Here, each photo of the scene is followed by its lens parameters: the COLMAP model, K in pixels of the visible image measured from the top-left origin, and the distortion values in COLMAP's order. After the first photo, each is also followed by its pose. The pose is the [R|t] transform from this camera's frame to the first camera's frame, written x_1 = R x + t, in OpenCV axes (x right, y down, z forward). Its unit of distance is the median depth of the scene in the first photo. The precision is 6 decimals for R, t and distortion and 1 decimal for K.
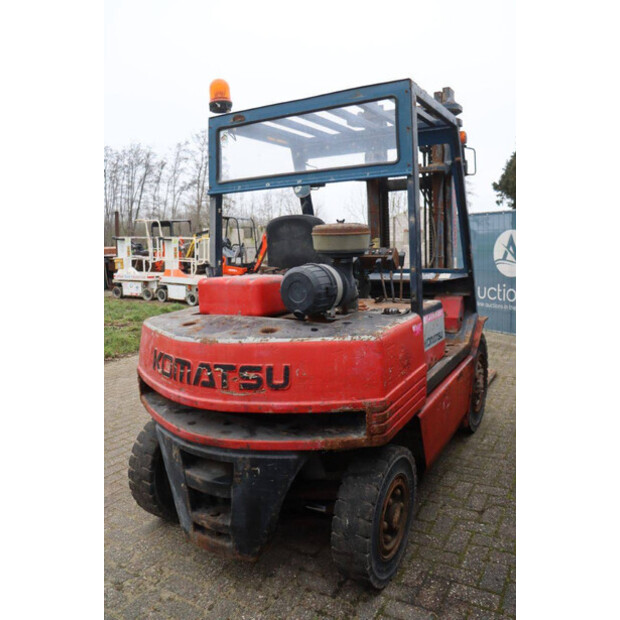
lens RADIAL K [[507.1, 0, 310.0], [0, 507.1, 310.0], [0, 0, 1]] dist [-0.179445, 0.168683]
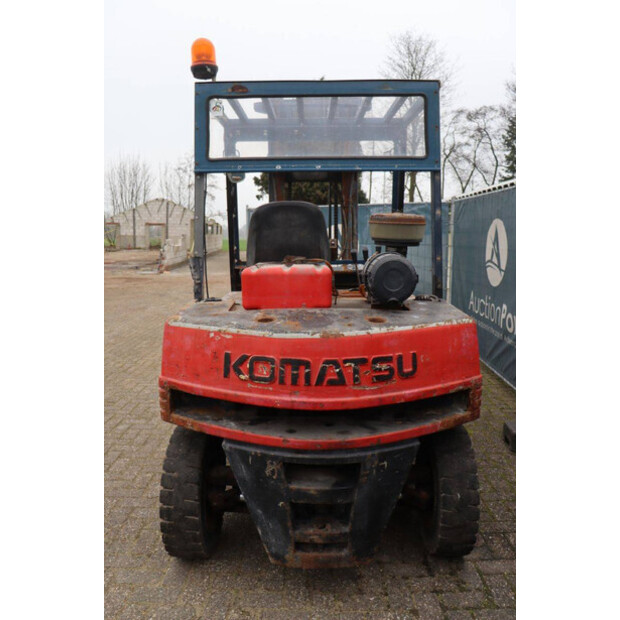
lens RADIAL K [[533.1, 0, 310.0], [0, 533.1, 310.0], [0, 0, 1]] dist [-0.176641, 0.192974]
pose [[0.871412, -0.046546, 0.488338, -0.703287], [0.045270, 0.998871, 0.014427, 0.000616], [-0.488458, 0.009535, 0.872535, 0.175819]]
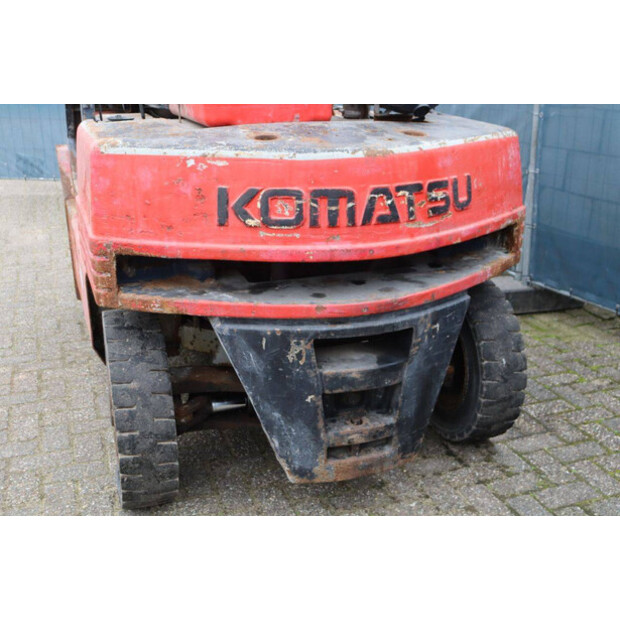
lens RADIAL K [[710.2, 0, 310.0], [0, 710.2, 310.0], [0, 0, 1]] dist [0.000100, 0.020486]
pose [[0.654853, -0.221815, 0.722472, -0.959453], [0.080594, 0.971004, 0.225070, 0.045809], [-0.751447, -0.089161, 0.653742, 0.451530]]
